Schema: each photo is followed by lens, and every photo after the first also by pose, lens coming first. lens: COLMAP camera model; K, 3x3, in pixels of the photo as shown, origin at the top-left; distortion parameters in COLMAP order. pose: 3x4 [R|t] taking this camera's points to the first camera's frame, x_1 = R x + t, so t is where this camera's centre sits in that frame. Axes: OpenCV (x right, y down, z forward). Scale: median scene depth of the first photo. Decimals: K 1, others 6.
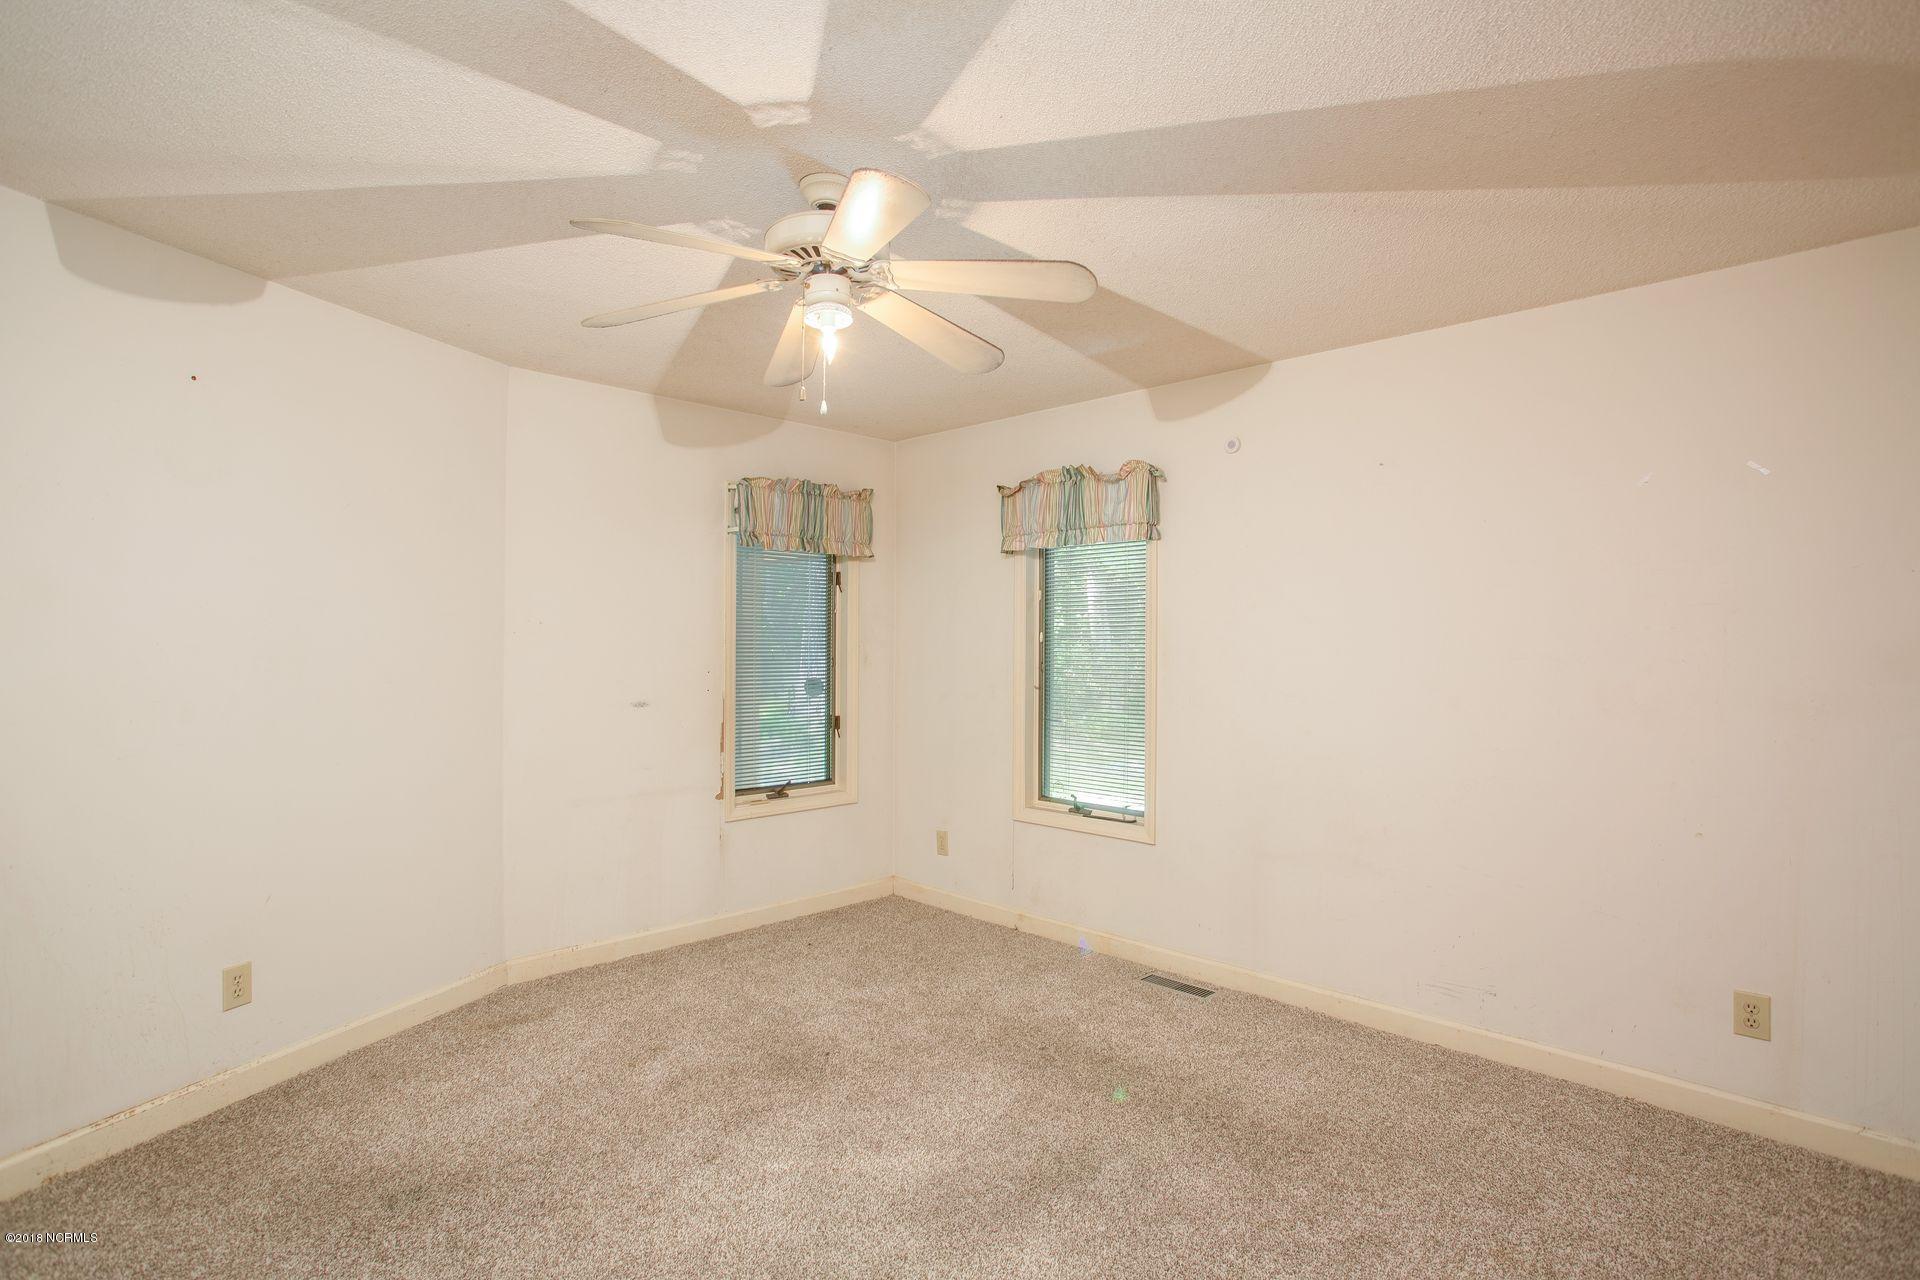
lens RADIAL K [[956.2, 0, 963.6], [0, 956.2, 643.8], [0, 0, 1]] dist [-0.077821, 0.032387]
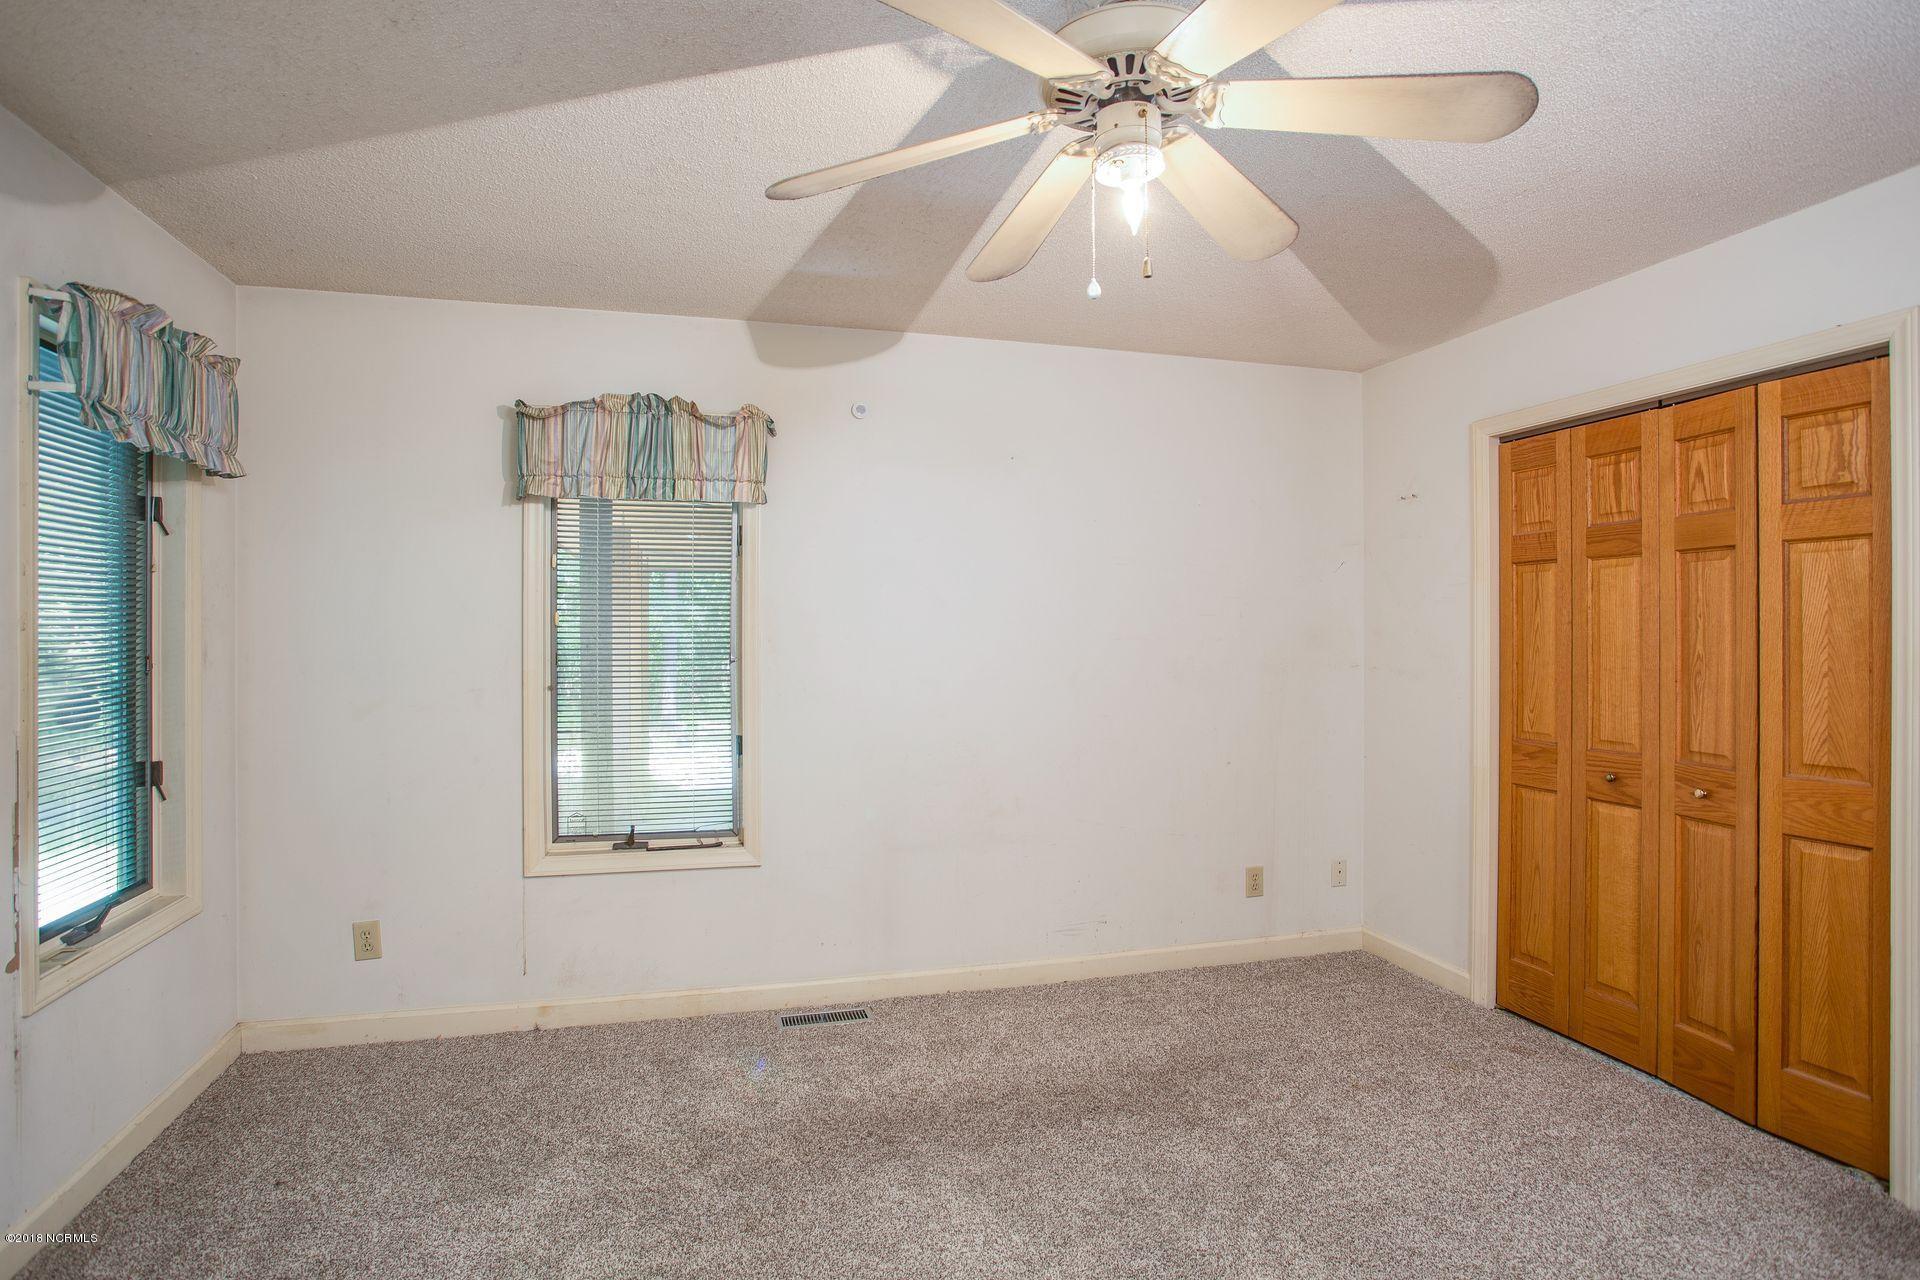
lens RADIAL K [[984.7, 0, 959.2], [0, 984.7, 627.6], [0, 0, 1]] dist [-0.081159, 0.039294]
pose [[0.498920, -0.005091, 0.866633, -0.438370], [0.001910, 0.999987, 0.004775, -0.003230], [-0.866646, -0.000727, 0.498923, 0.394666]]
